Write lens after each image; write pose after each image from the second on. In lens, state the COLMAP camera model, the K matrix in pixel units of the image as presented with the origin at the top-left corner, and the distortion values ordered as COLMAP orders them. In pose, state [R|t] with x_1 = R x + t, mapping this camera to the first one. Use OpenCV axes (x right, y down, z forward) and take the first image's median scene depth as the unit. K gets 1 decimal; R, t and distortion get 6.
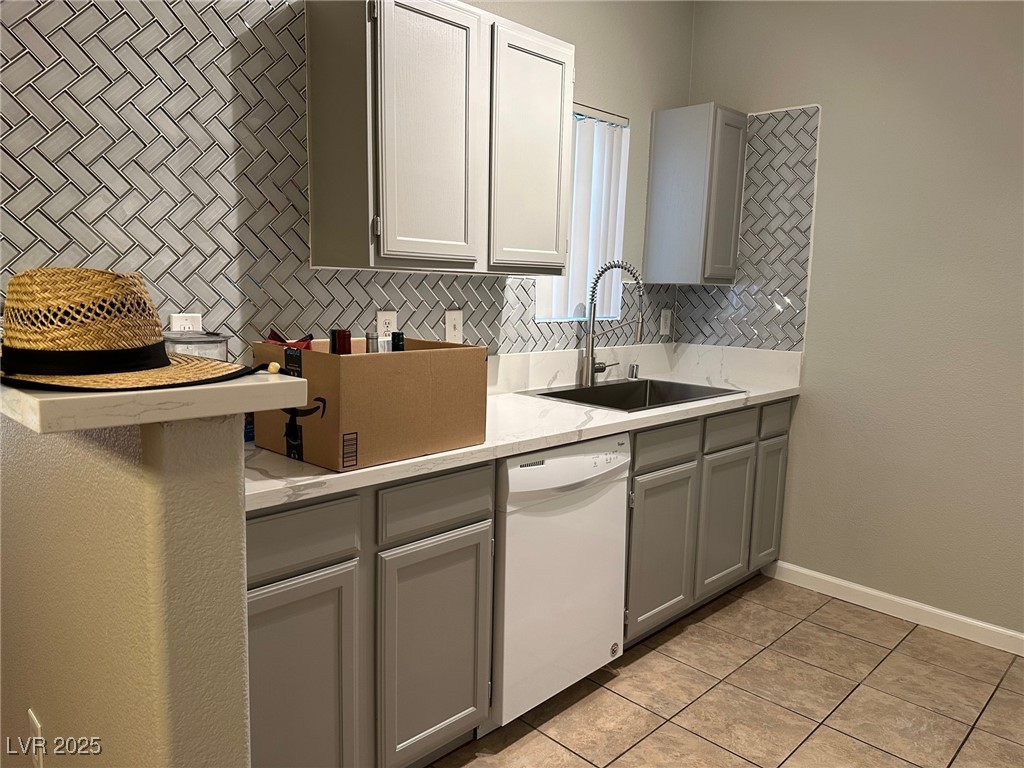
lens RADIAL K [[711.8, 0, 508.0], [0, 711.8, 382.4], [0, 0, 1]] dist [0.122725, -0.235011]
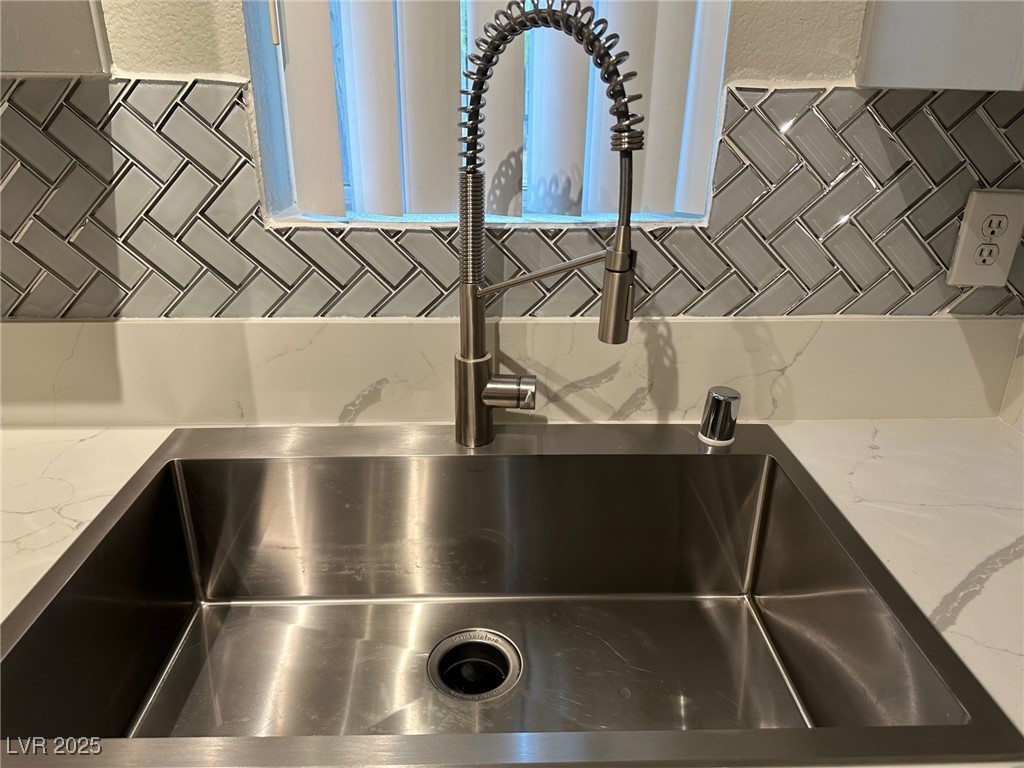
lens RADIAL K [[711.8, 0, 508.0], [0, 711.8, 382.4], [0, 0, 1]] dist [0.122725, -0.235011]
pose [[0.715741, 0.240525, -0.655639, 0.328197], [-0.077112, 0.960297, 0.268109, -0.107051], [0.694095, -0.141339, 0.705872, 0.791698]]
